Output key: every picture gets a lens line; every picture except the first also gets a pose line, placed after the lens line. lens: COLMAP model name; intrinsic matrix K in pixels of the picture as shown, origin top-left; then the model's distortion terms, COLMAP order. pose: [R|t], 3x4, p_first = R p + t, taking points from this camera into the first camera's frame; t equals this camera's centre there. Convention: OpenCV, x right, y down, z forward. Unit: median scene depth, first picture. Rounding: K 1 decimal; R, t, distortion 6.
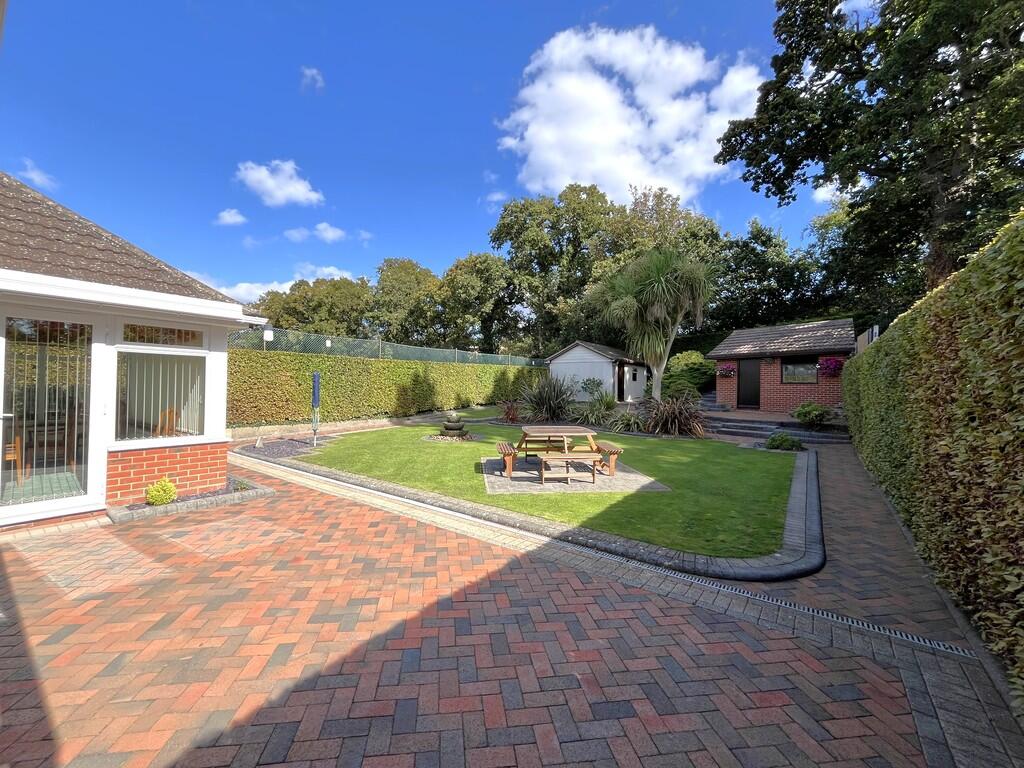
lens RADIAL K [[410.1, 0, 513.9], [0, 410.1, 380.6], [0, 0, 1]] dist [-0.002886, -0.000279]
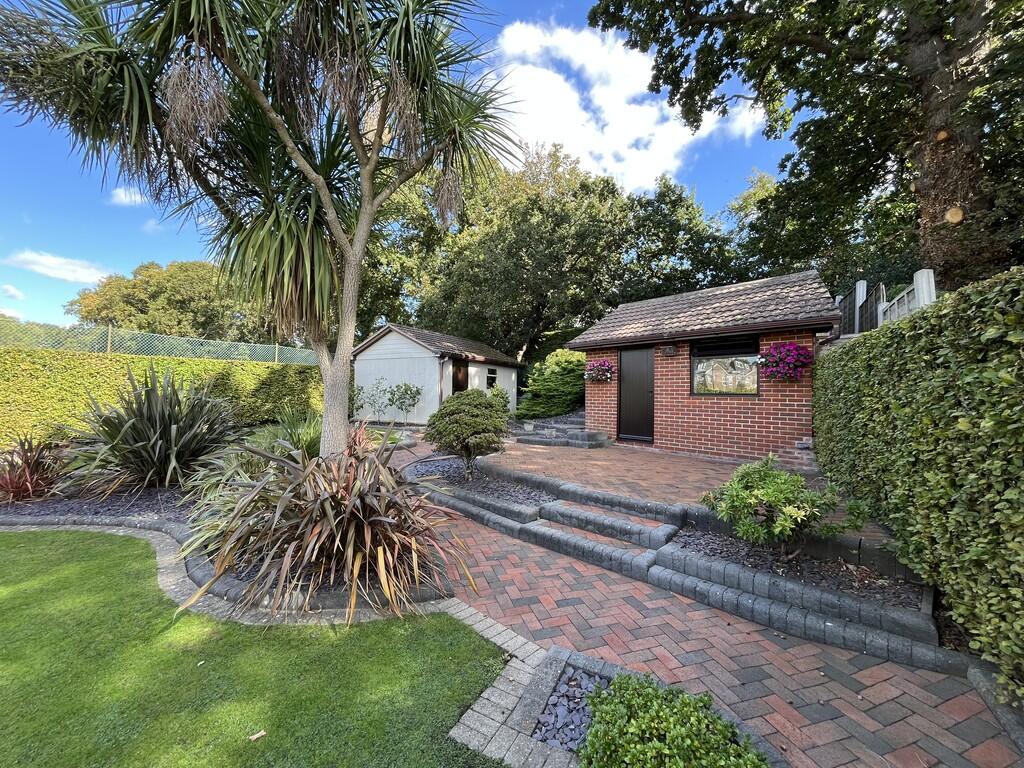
lens RADIAL K [[410.1, 0, 514.7], [0, 410.1, 380.3], [0, 0, 1]] dist [-0.002886, -0.000279]
pose [[0.988203, 0.005456, 0.153050, 0.312219], [-0.002761, 0.999838, -0.017814, -0.001059], [-0.153123, 0.017182, 0.988058, 0.461376]]
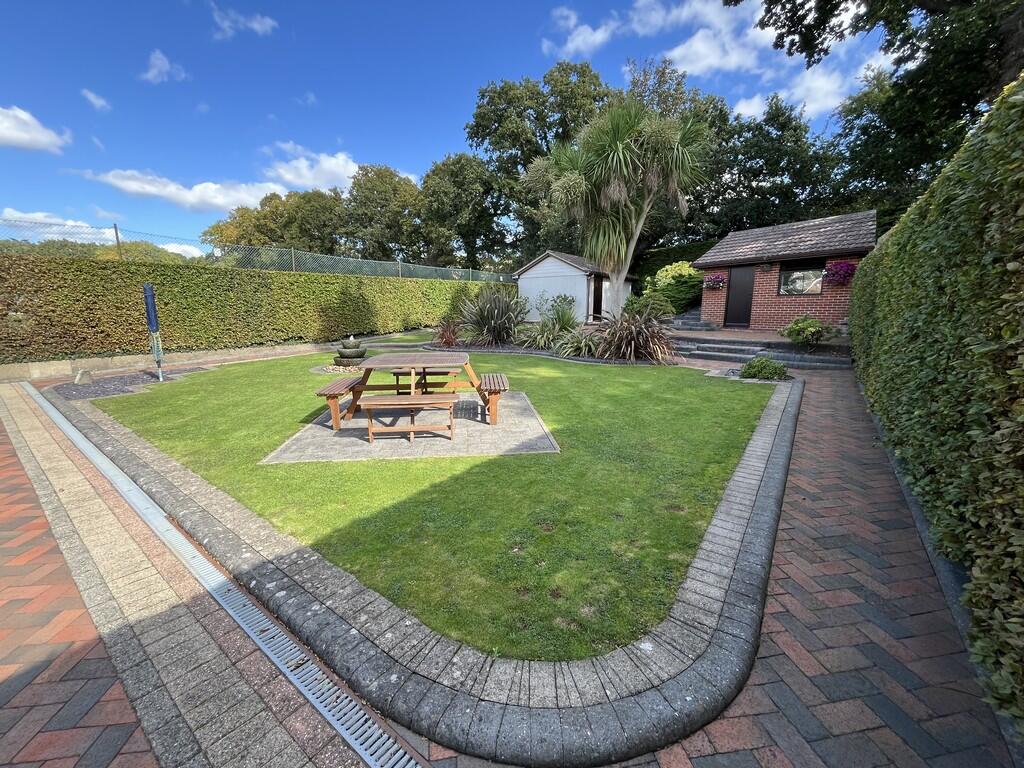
lens RADIAL K [[410.1, 0, 514.5], [0, 410.1, 384.9], [0, 0, 1]] dist [-0.002886, -0.000279]
pose [[0.999897, -0.012960, -0.006123, 0.108684], [0.013904, 0.980796, 0.194539, 0.013582], [0.003484, -0.194604, 0.980876, 0.133238]]
